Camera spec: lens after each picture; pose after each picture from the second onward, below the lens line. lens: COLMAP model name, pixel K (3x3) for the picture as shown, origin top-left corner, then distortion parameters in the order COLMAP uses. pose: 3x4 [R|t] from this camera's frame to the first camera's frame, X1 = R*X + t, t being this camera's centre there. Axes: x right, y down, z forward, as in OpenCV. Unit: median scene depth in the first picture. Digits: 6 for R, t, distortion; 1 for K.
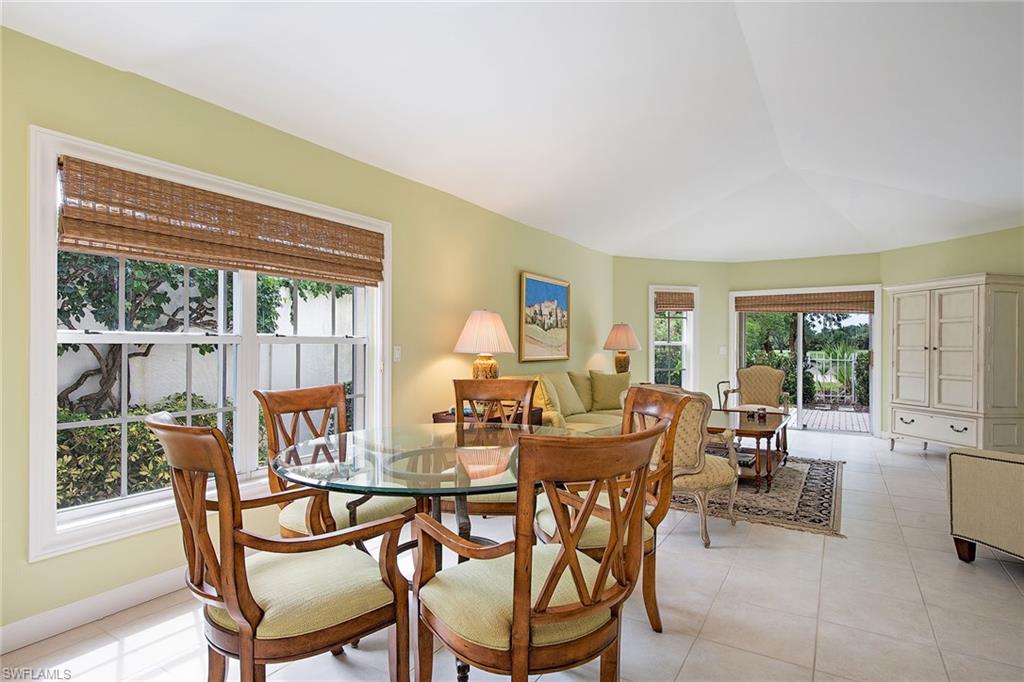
lens RADIAL K [[533.6, 0, 514.3], [0, 533.6, 343.9], [0, 0, 1]] dist [-0.004326, -0.000358]
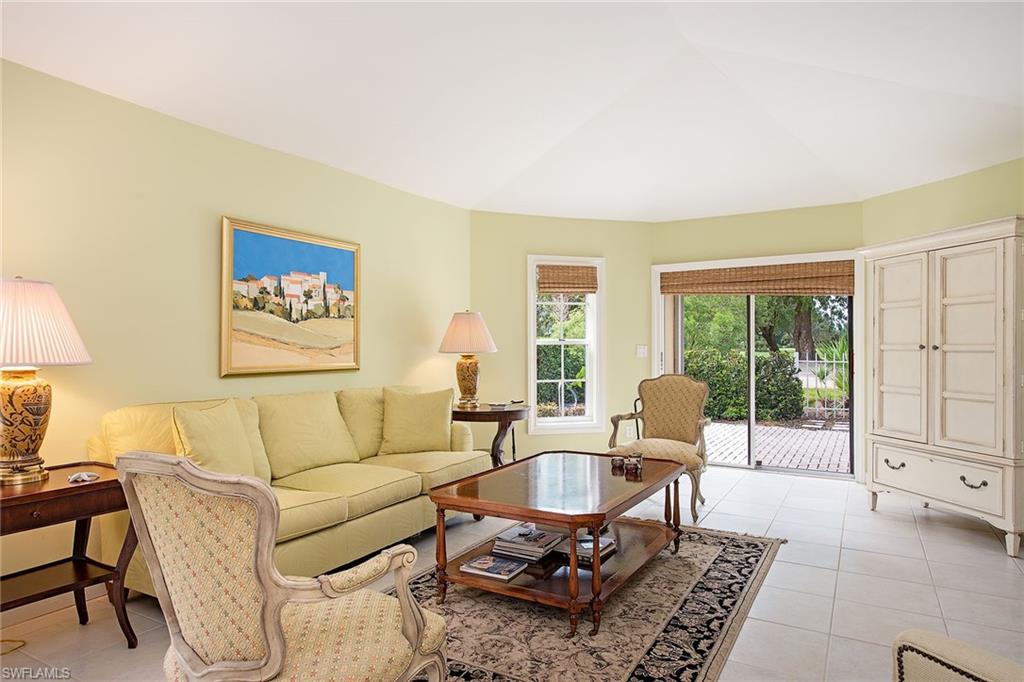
lens RADIAL K [[622.1, 0, 509.9], [0, 622.1, 343.9], [0, 0, 1]] dist [-0.000992, 0.000492]
pose [[0.999523, -0.007576, 0.029929, 0.269245], [0.007544, 0.999971, 0.001186, 0.000386], [-0.029937, -0.000959, 0.999551, 0.290091]]
